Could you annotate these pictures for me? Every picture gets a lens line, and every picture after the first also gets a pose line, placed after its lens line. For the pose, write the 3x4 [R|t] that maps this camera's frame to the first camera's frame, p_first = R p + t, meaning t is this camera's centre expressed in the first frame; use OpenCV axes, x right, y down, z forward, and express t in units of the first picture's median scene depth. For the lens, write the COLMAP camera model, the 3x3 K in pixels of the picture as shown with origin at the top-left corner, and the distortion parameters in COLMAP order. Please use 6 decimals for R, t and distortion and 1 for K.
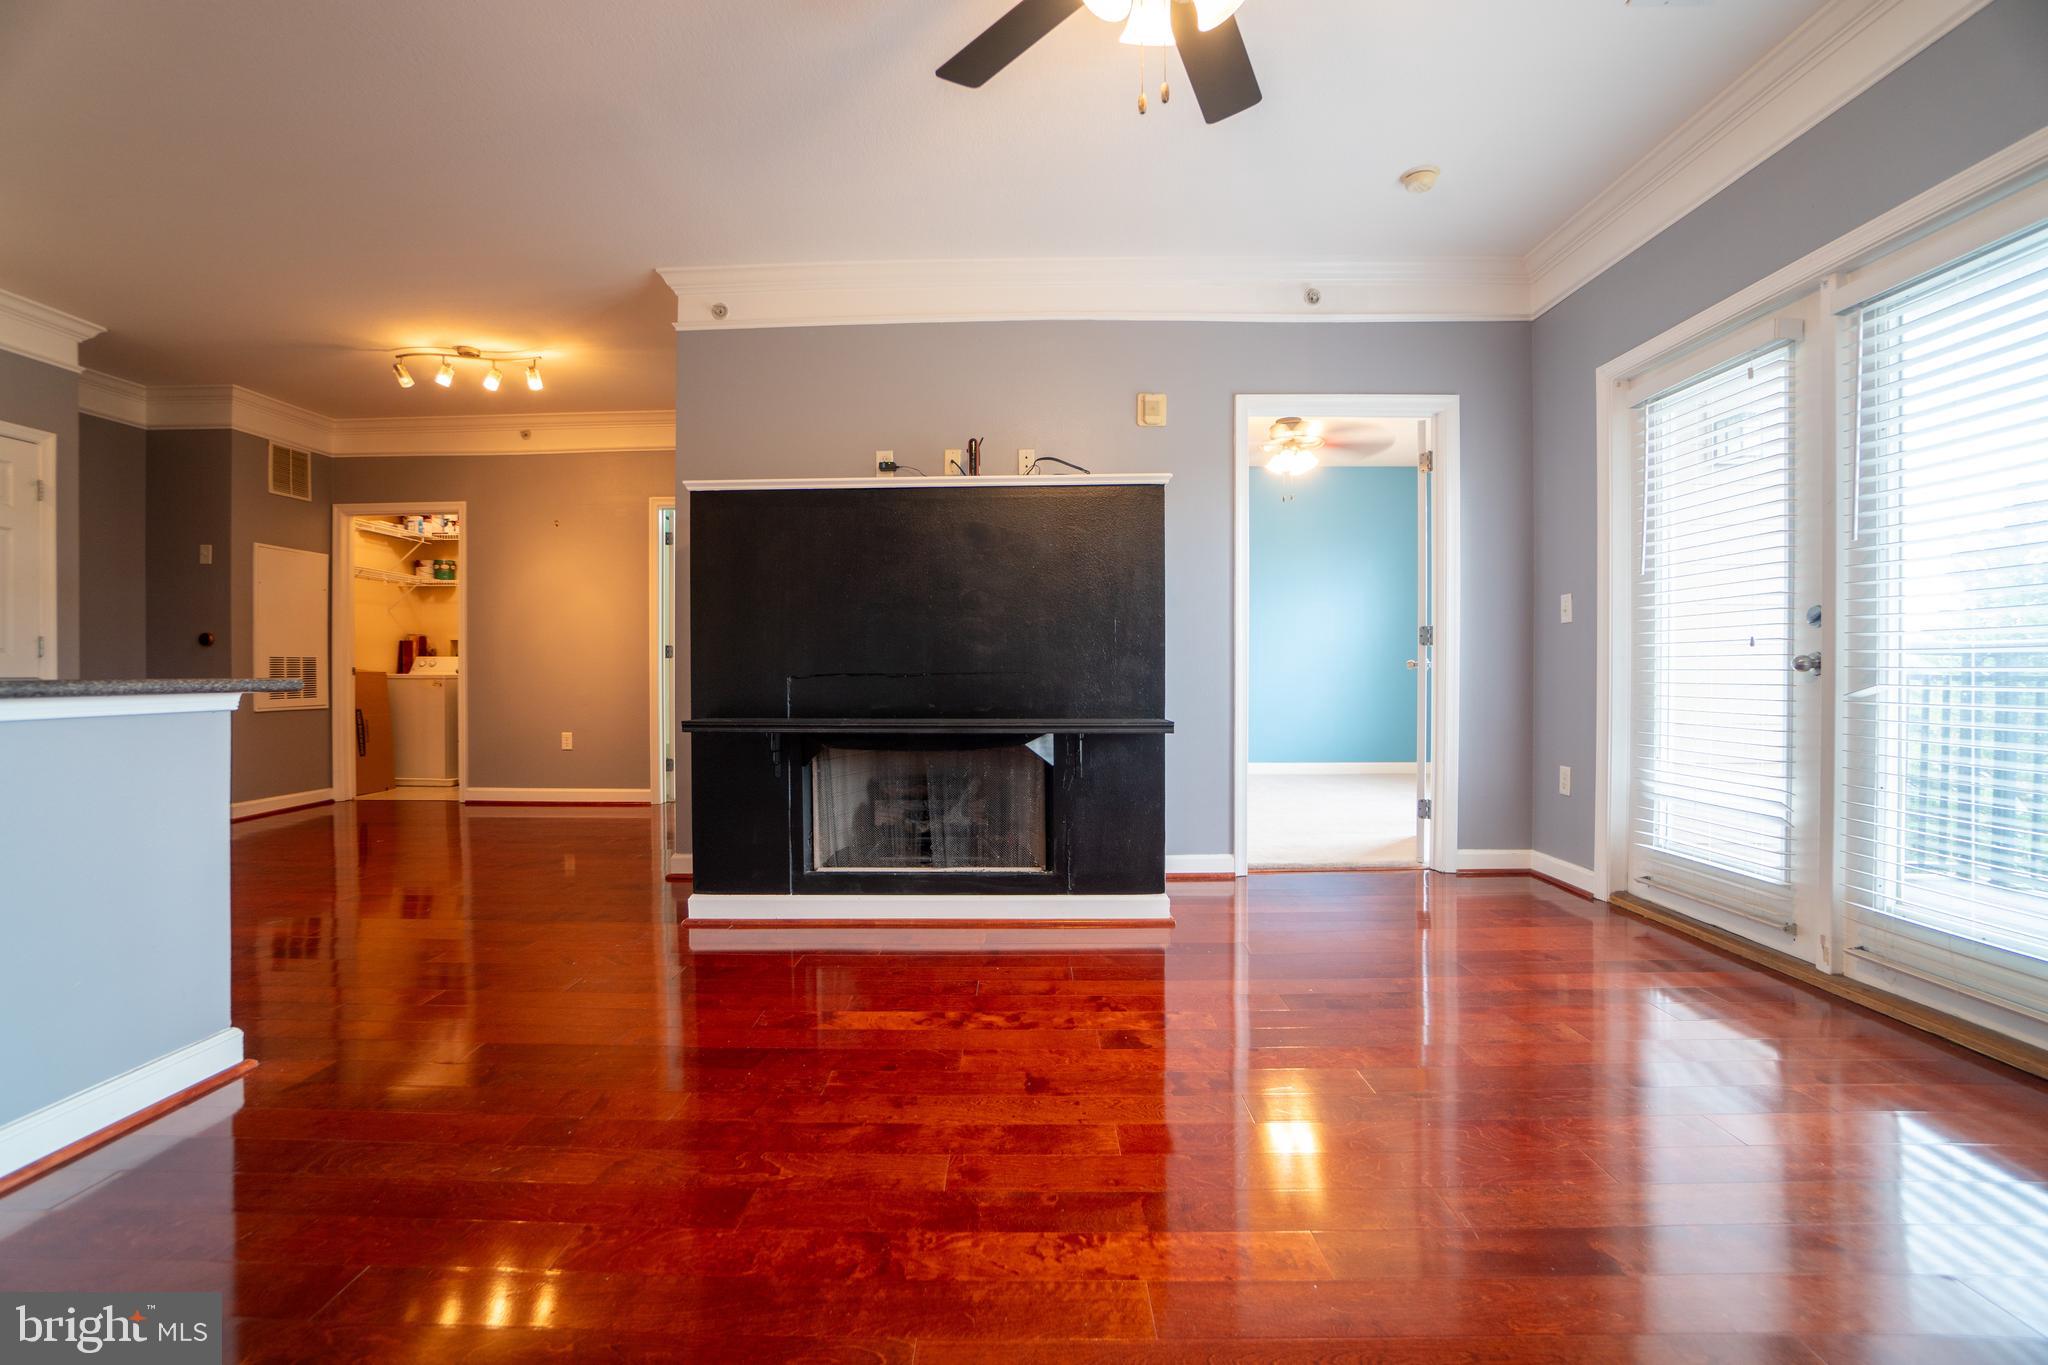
lens RADIAL K [[899.4, 0, 1003.8], [0, 899.4, 675.9], [0, 0, 1]] dist [-0.064447, 0.022808]
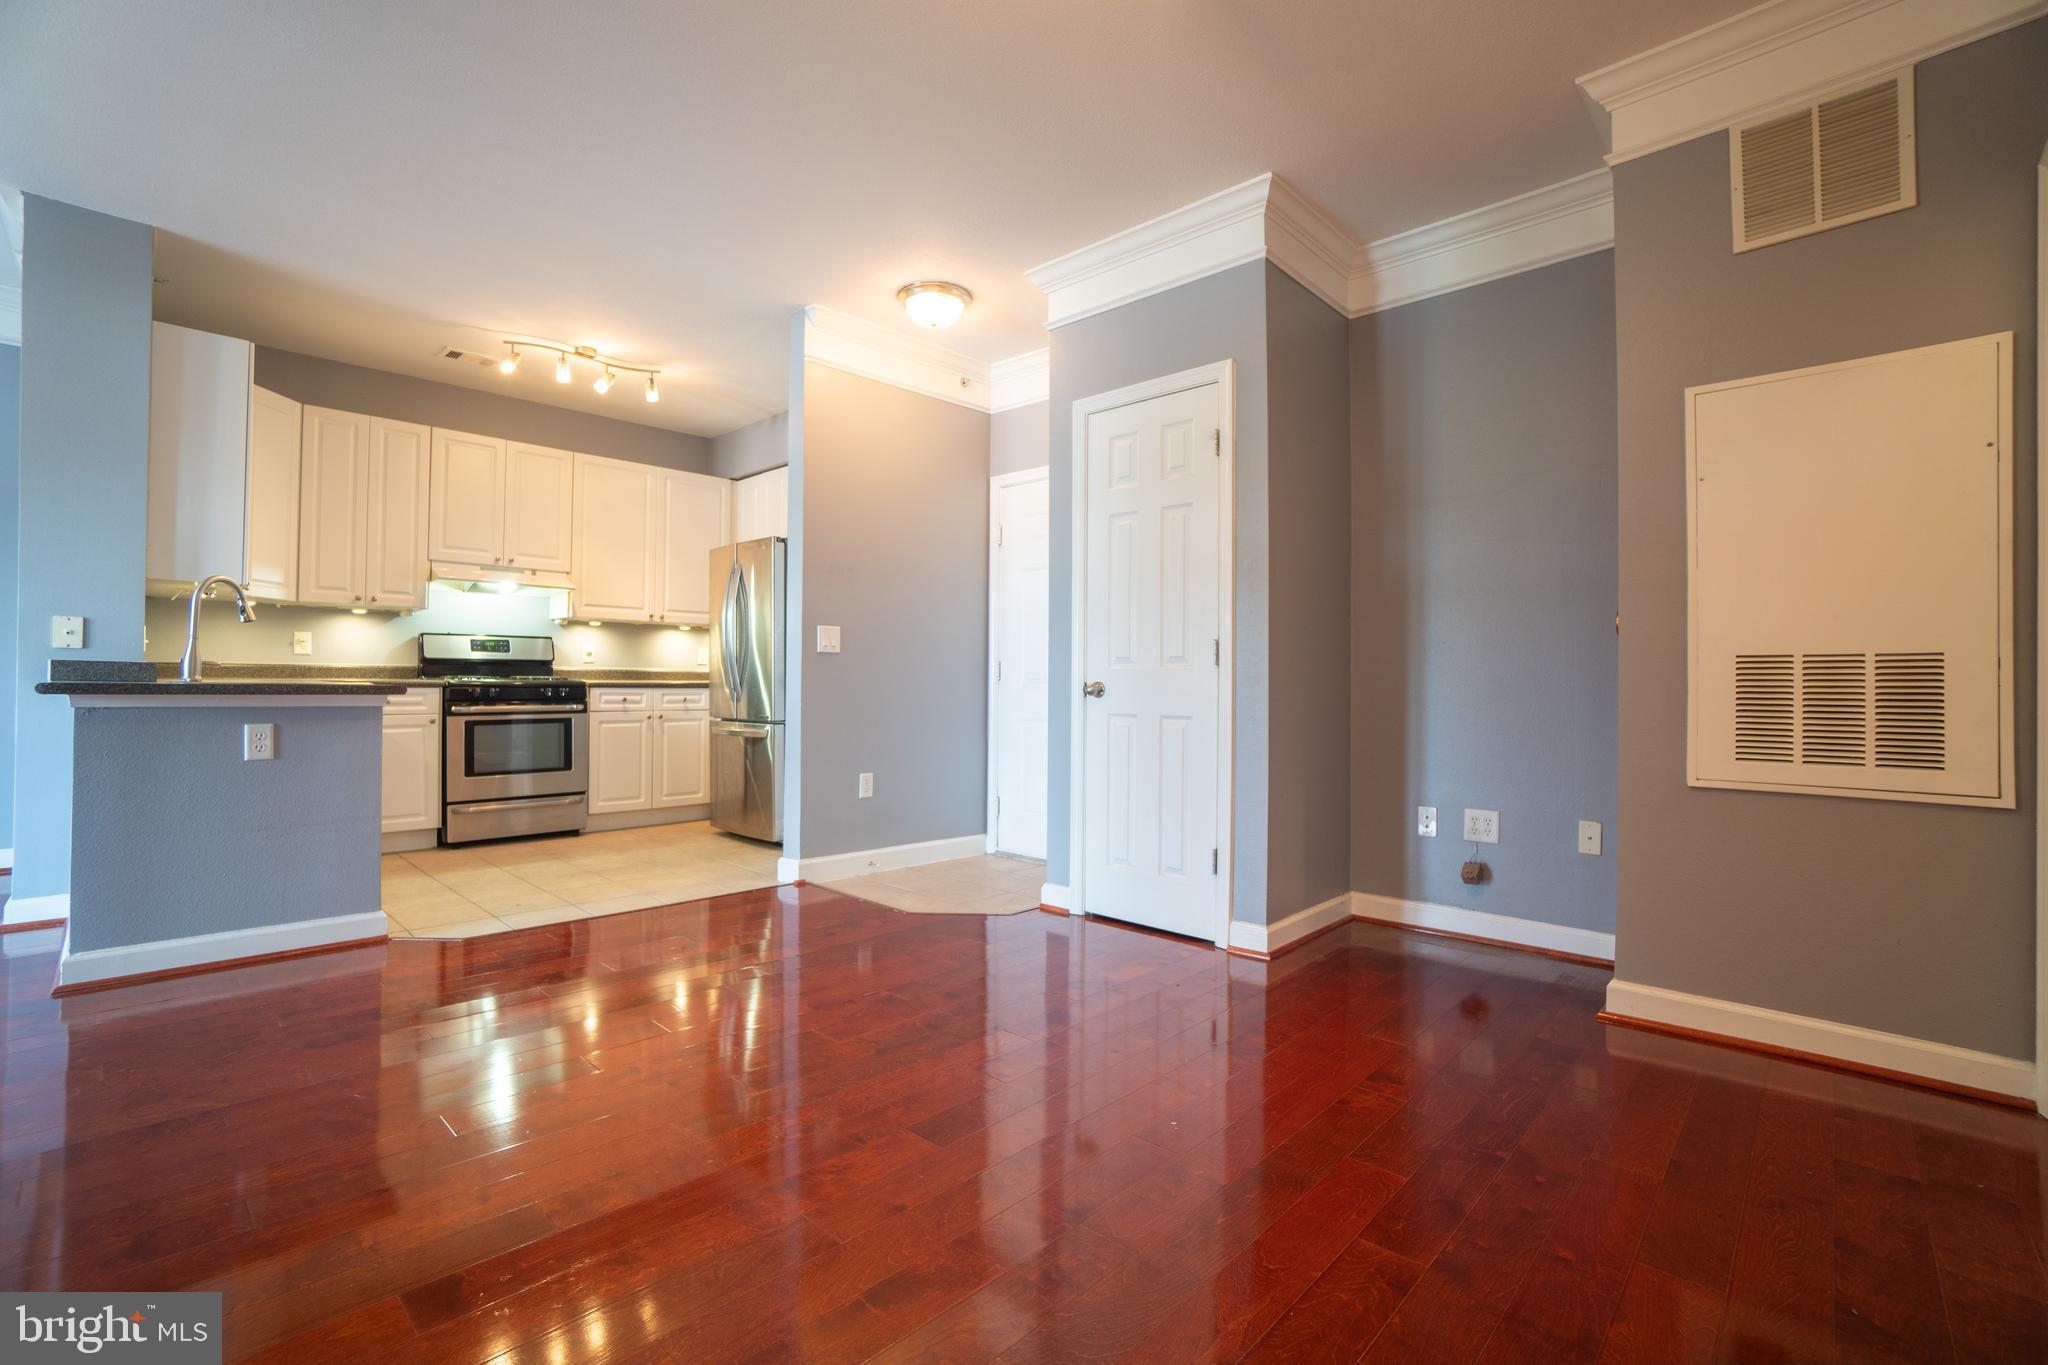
lens RADIAL K [[899.4, 0, 1003.8], [0, 899.4, 675.9], [0, 0, 1]] dist [-0.064447, 0.022808]
pose [[-0.676570, -0.011878, -0.736282, -0.410361], [-0.012584, 0.999910, -0.004568, -0.007524], [0.736271, 0.006175, -0.676659, 1.319681]]
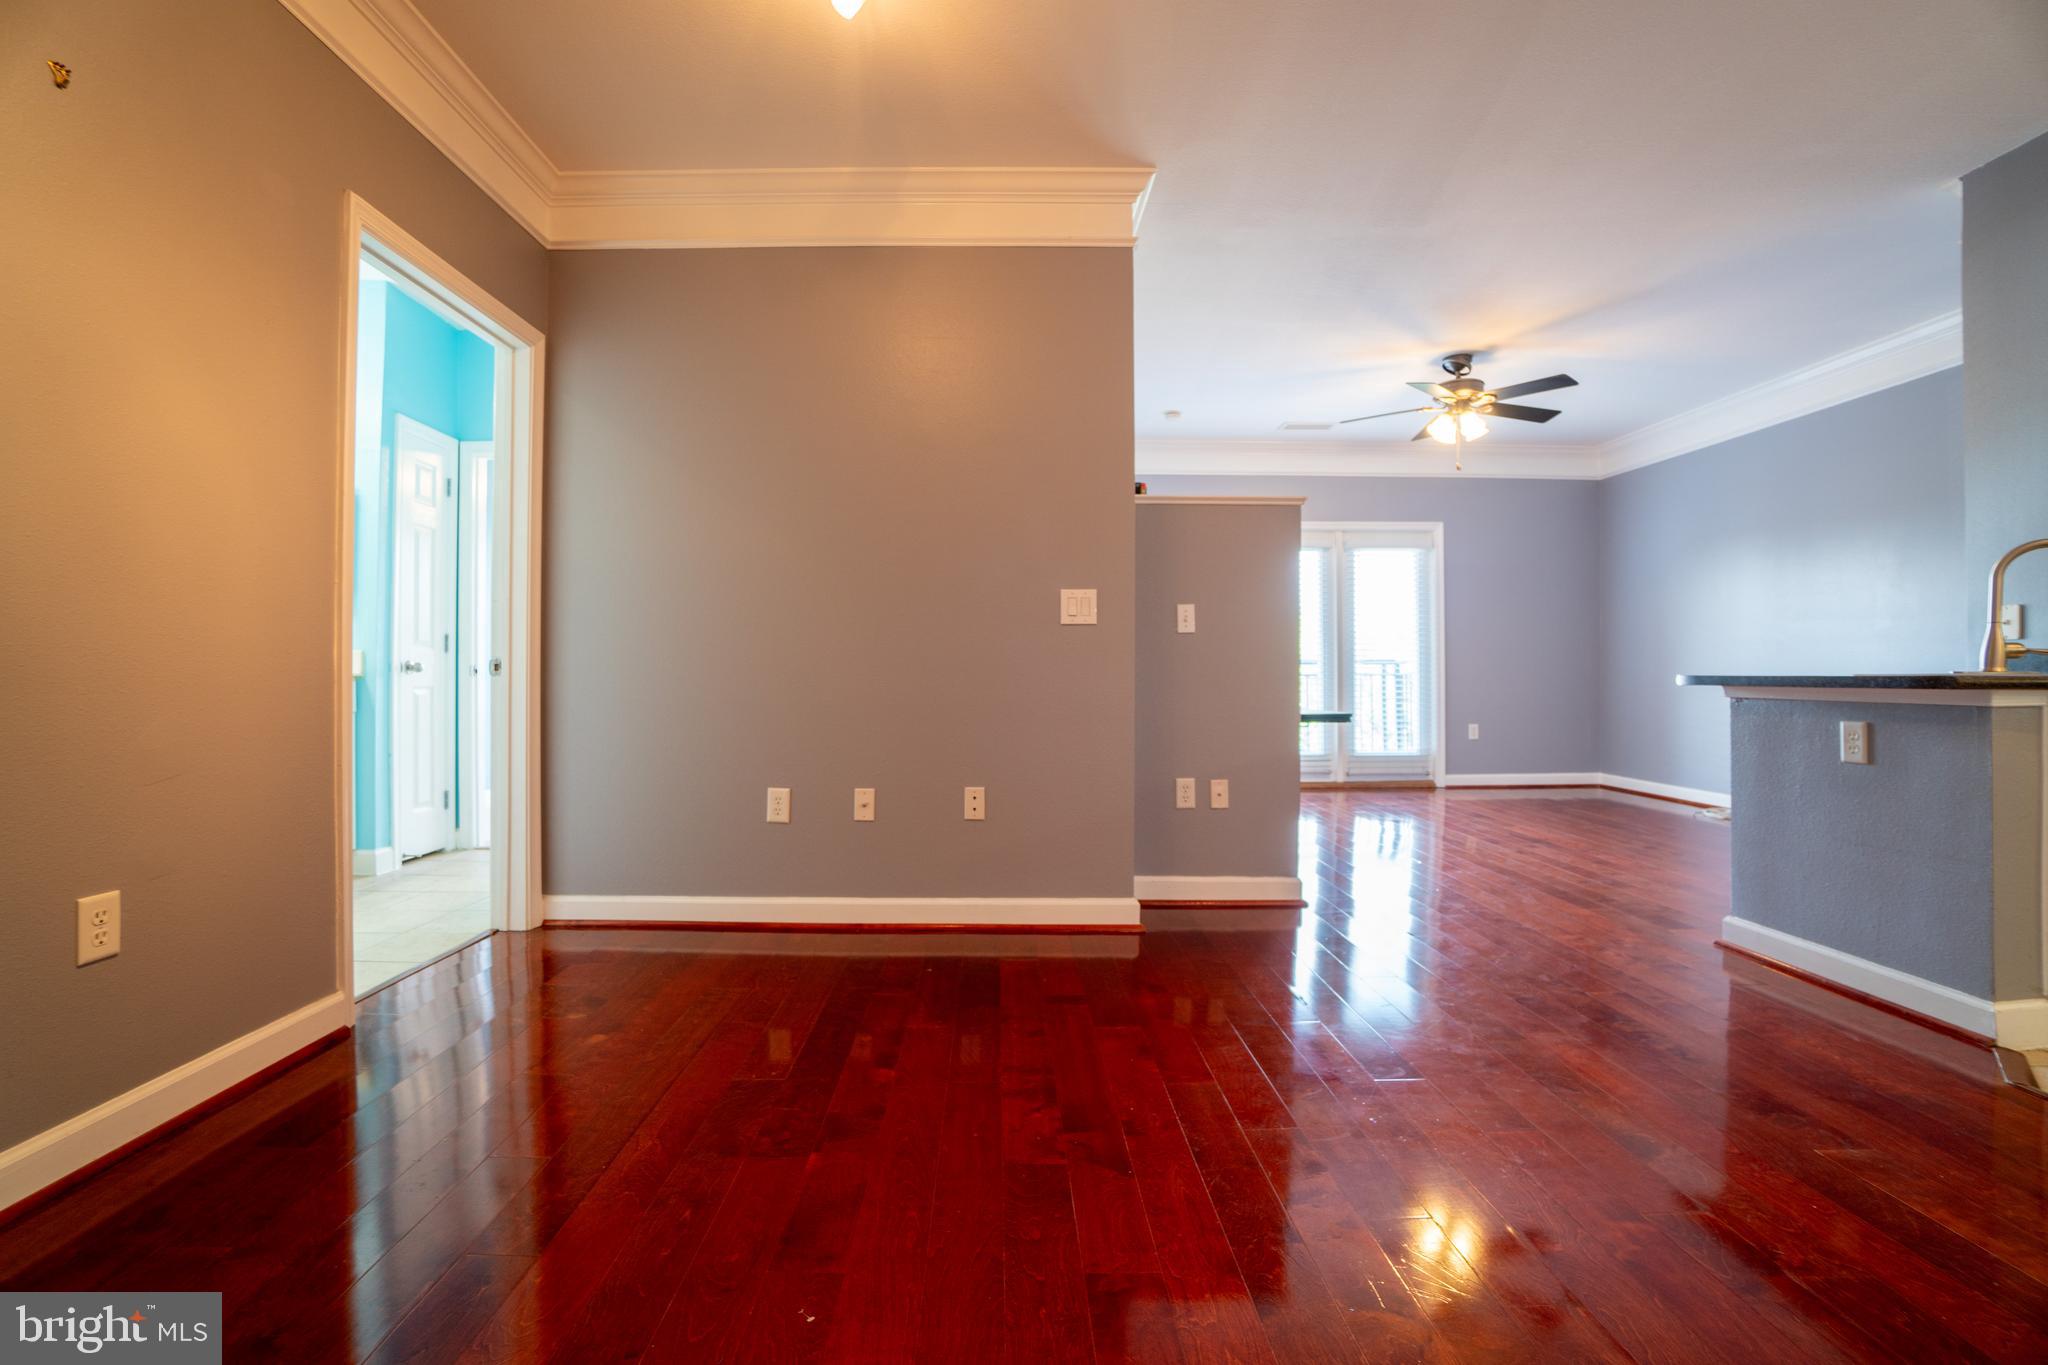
lens RADIAL K [[899.4, 0, 1003.8], [0, 899.4, 675.9], [0, 0, 1]] dist [-0.064447, 0.022808]
pose [[-0.027531, 0.001259, 0.999620, -1.063347], [0.004165, 0.999991, -0.001145, 0.001356], [-0.999612, 0.004132, -0.027536, 1.035181]]
